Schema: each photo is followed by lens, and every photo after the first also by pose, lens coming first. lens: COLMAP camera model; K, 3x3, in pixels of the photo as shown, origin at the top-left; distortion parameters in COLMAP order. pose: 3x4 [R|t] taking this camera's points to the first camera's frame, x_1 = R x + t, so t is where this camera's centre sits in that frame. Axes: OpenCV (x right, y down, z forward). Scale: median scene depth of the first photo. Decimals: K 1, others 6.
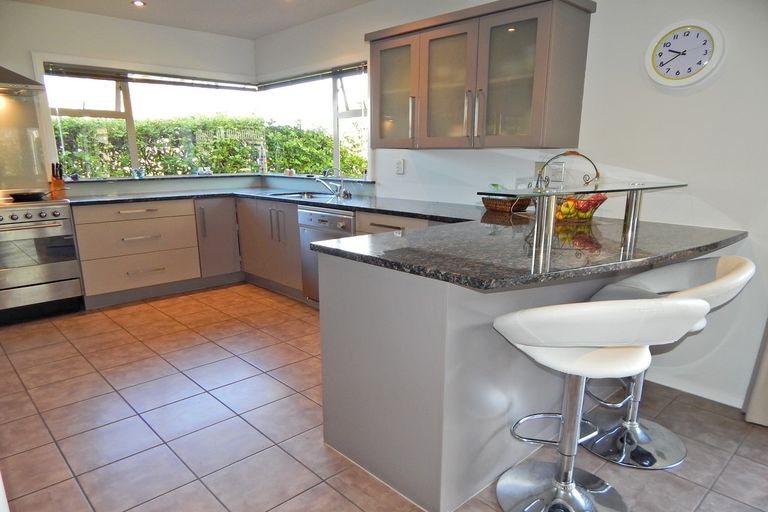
lens RADIAL K [[500.2, 0, 386.5], [0, 500.2, 274.1], [0, 0, 1]] dist [-0.007247, -0.003176]
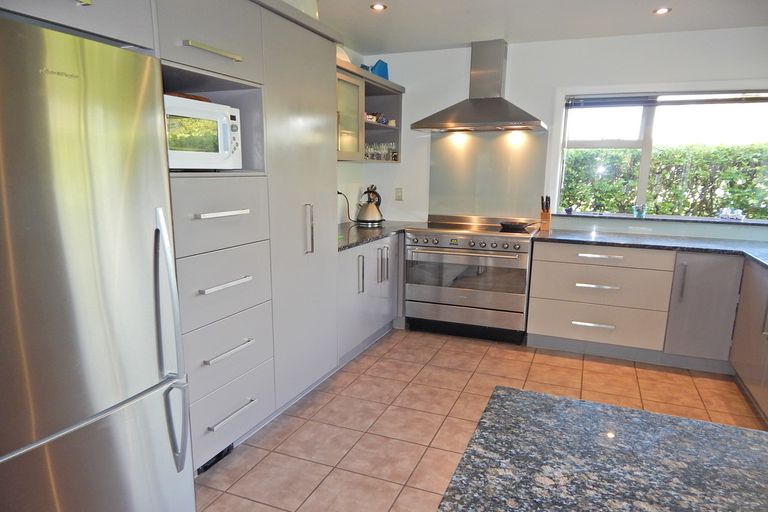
lens RADIAL K [[500.2, 0, 386.5], [0, 500.2, 274.1], [0, 0, 1]] dist [-0.007247, -0.003176]
pose [[0.411023, 0.193523, -0.890847, 0.119213], [-0.228775, 0.967833, 0.104694, -0.095483], [0.882452, 0.160772, 0.442075, 0.277263]]
